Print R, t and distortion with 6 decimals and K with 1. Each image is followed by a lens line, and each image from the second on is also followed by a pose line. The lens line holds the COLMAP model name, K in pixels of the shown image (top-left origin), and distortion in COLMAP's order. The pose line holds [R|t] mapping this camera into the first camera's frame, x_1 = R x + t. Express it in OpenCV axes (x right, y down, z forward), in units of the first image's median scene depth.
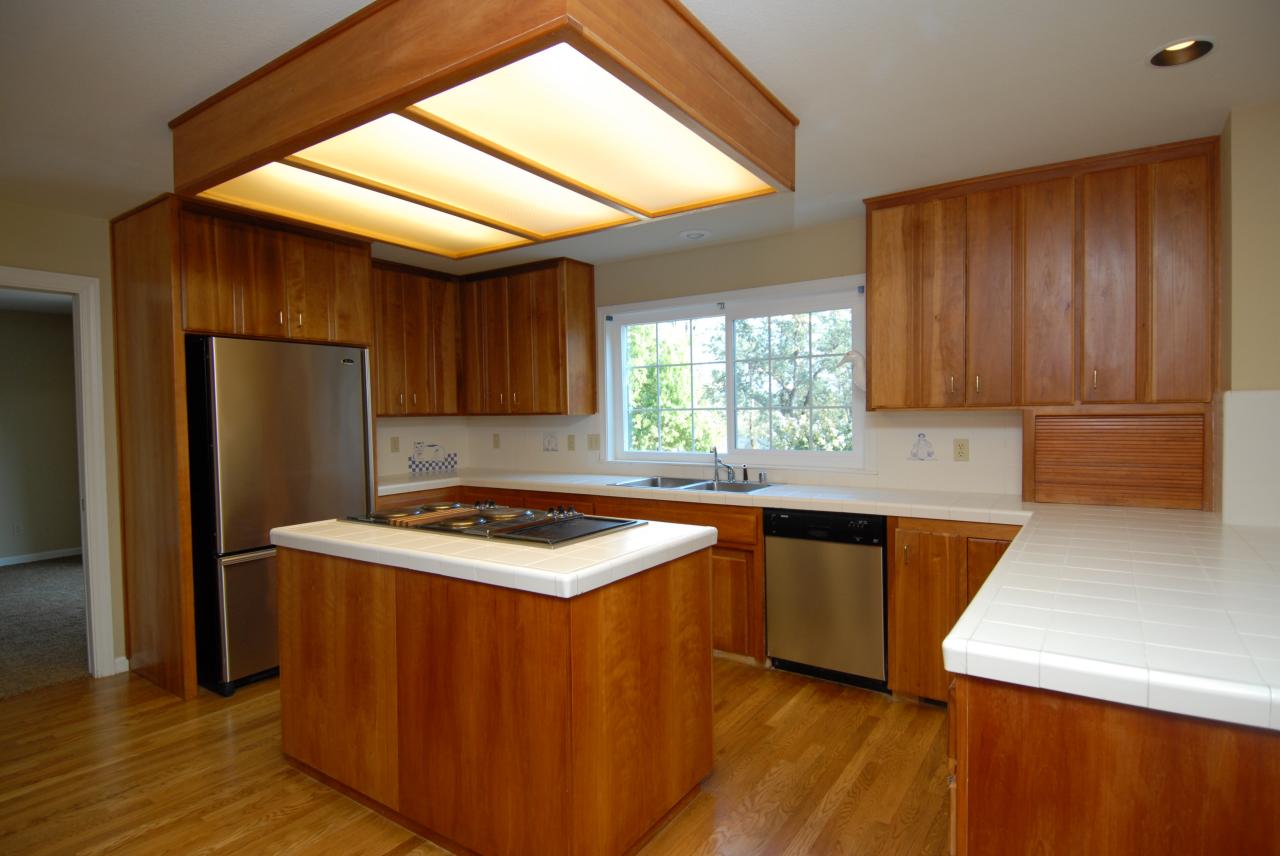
lens RADIAL K [[664.9, 0, 640.0], [0, 664.9, 428.0], [0, 0, 1]] dist [0.041514, -0.045537]
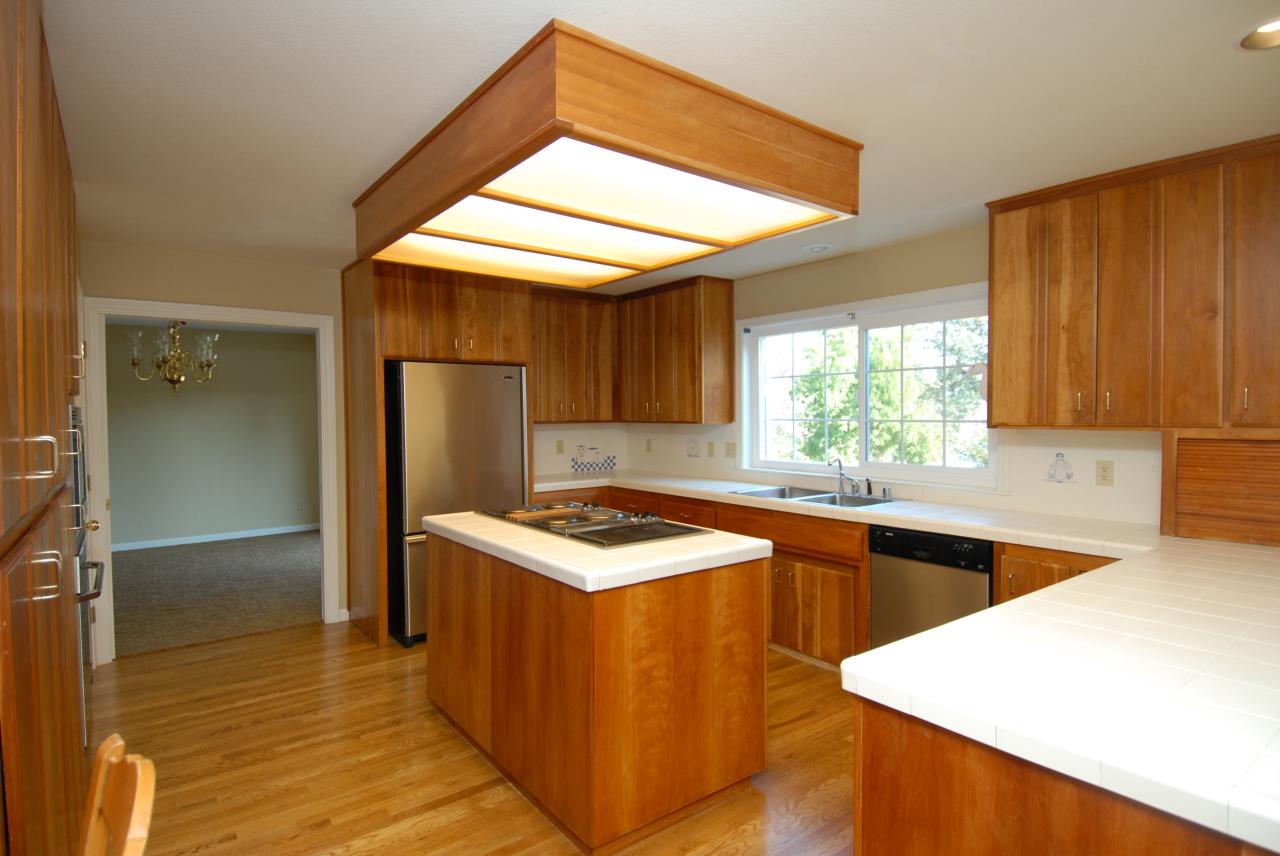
lens RADIAL K [[664.9, 0, 640.0], [0, 664.9, 428.0], [0, 0, 1]] dist [0.041514, -0.045537]
pose [[0.948648, 0.016260, -0.315914, 0.185315], [-0.015647, 0.999868, 0.004476, -0.023109], [0.315945, 0.000697, 0.948777, -0.050701]]
